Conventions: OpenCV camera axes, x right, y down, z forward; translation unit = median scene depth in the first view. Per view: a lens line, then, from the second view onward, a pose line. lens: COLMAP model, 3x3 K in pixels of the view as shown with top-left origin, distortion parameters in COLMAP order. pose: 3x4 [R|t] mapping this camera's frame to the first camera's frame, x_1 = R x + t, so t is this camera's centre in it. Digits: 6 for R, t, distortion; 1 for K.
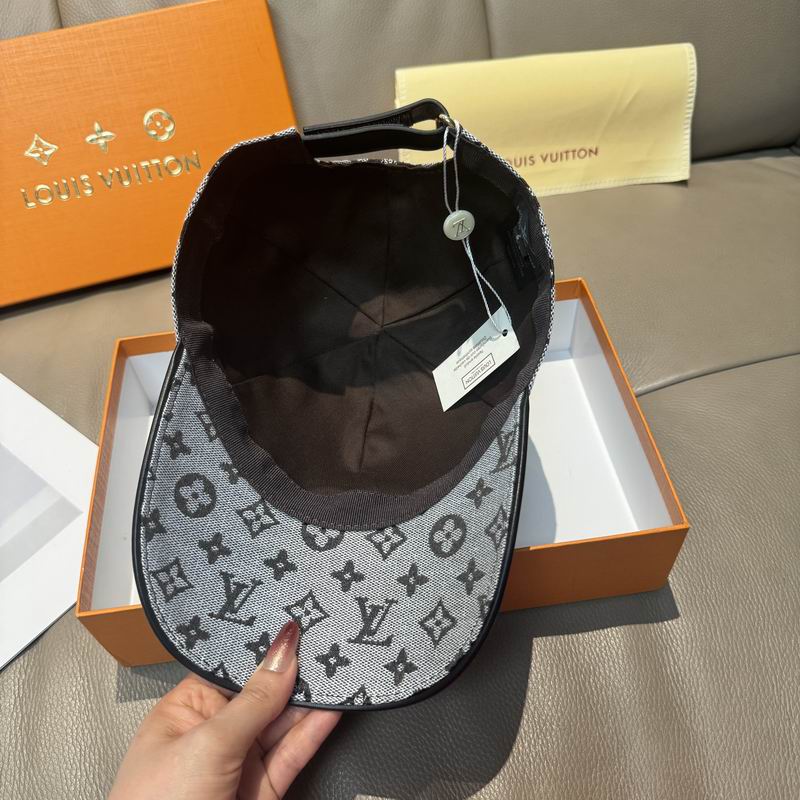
lens RADIAL K [[775.6, 0, 396.1], [0, 775.6, 393.6], [0, 0, 1]] dist [-0.026444, 0.000000]
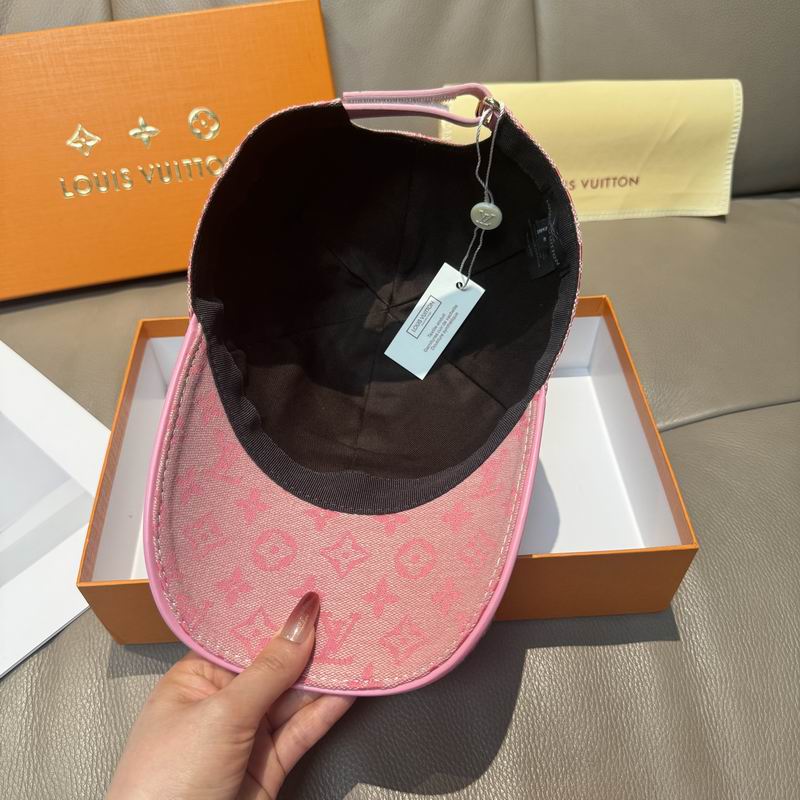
lens RADIAL K [[775.6, 0, 395.8], [0, 775.6, 392.6], [0, 0, 1]] dist [-0.026444, 0.000000]
pose [[0.997800, 0.066113, 0.004920, -0.043854], [-0.065973, 0.997518, -0.024594, 0.005104], [-0.006534, 0.024216, 0.999685, 0.013307]]
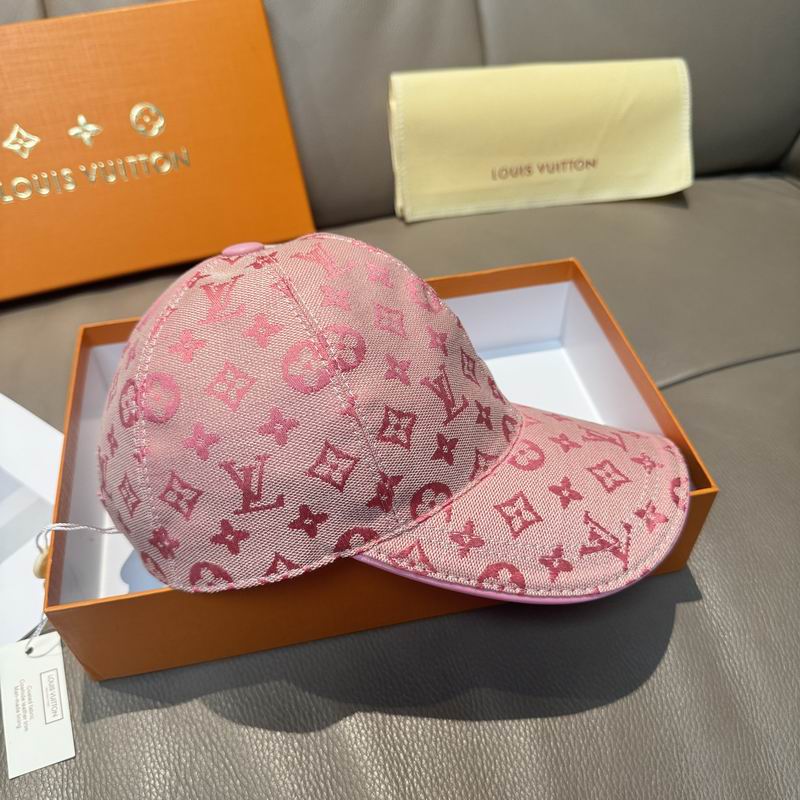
lens RADIAL K [[775.6, 0, 391.1], [0, 775.6, 393.0], [0, 0, 1]] dist [-0.026444, 0.000000]
pose [[0.998273, -0.001171, 0.058737, -0.063013], [0.006439, 0.995959, -0.089575, 0.079802], [-0.058395, 0.089798, 0.994247, 0.059037]]
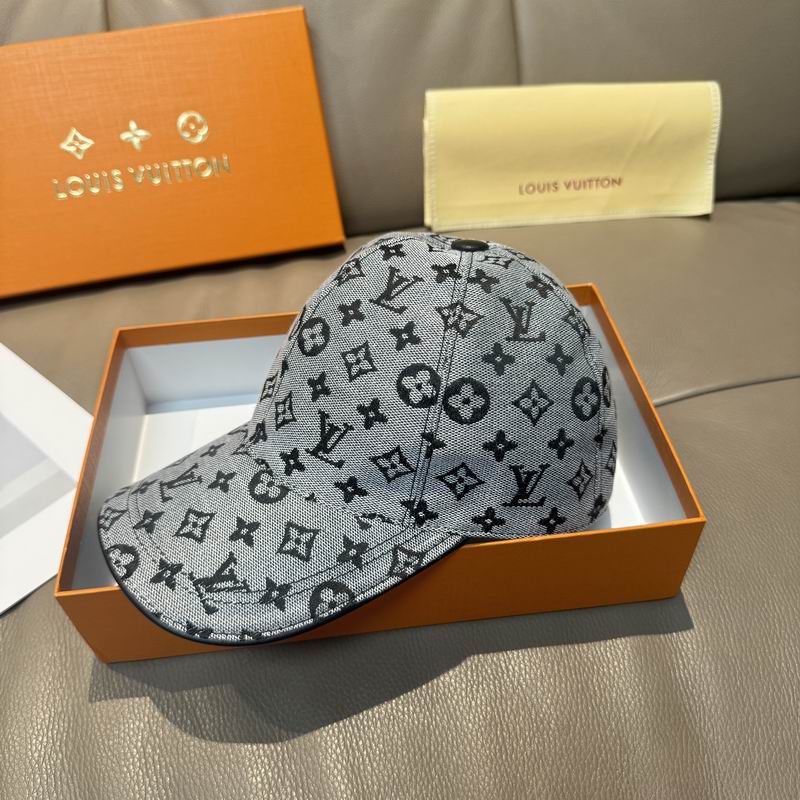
lens RADIAL K [[775.6, 0, 394.5], [0, 775.6, 391.7], [0, 0, 1]] dist [-0.026444, 0.000000]
pose [[0.997860, 0.059000, -0.028195, 0.011121], [-0.061559, 0.993009, -0.100711, 0.090793], [0.022056, 0.102231, 0.994516, 0.017290]]
